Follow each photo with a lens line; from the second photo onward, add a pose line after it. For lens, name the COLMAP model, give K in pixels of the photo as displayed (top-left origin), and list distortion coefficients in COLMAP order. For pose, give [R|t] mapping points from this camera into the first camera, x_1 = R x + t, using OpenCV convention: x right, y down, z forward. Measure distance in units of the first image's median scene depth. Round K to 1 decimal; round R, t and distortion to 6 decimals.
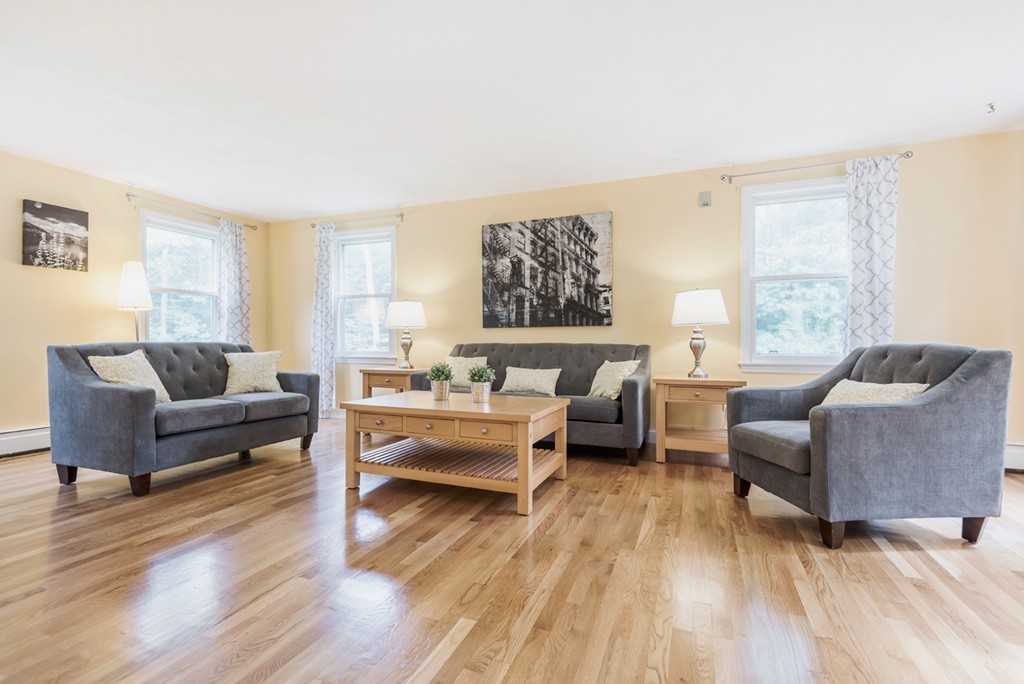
lens RADIAL K [[466.4, 0, 508.8], [0, 466.4, 342.8], [0, 0, 1]] dist [0.018340, -0.006800]
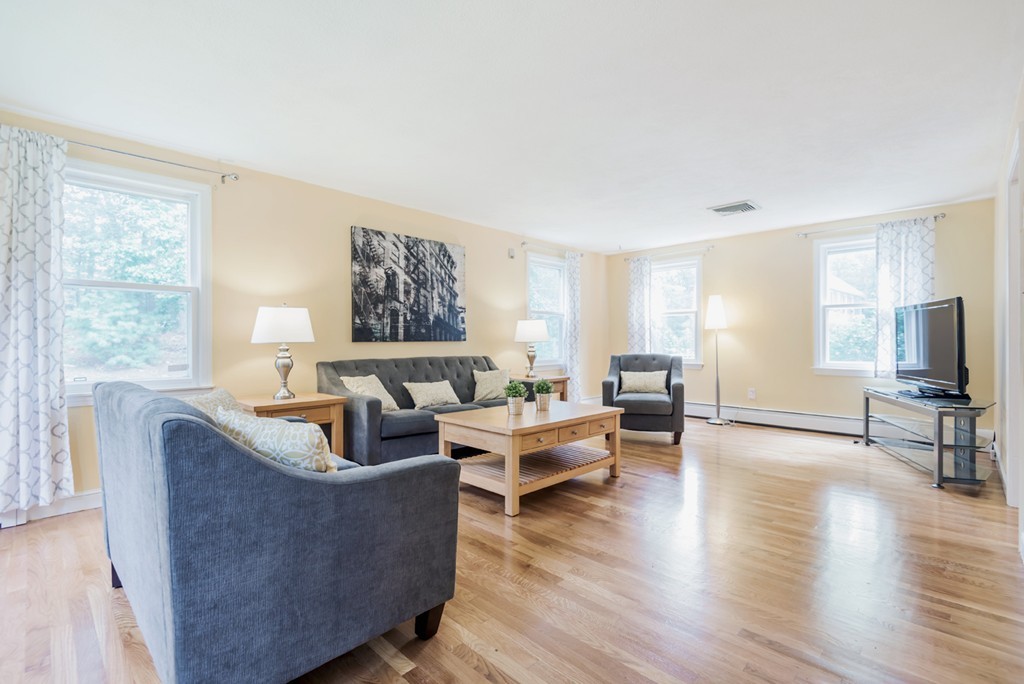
lens RADIAL K [[466.4, 0, 509.1], [0, 466.4, 340.1], [0, 0, 1]] dist [0.018340, -0.006800]
pose [[0.373799, 0.000166, 0.927510, -0.806915], [0.007350, 0.999968, -0.003141, -0.032480], [-0.927480, 0.007992, 0.373786, 0.420213]]
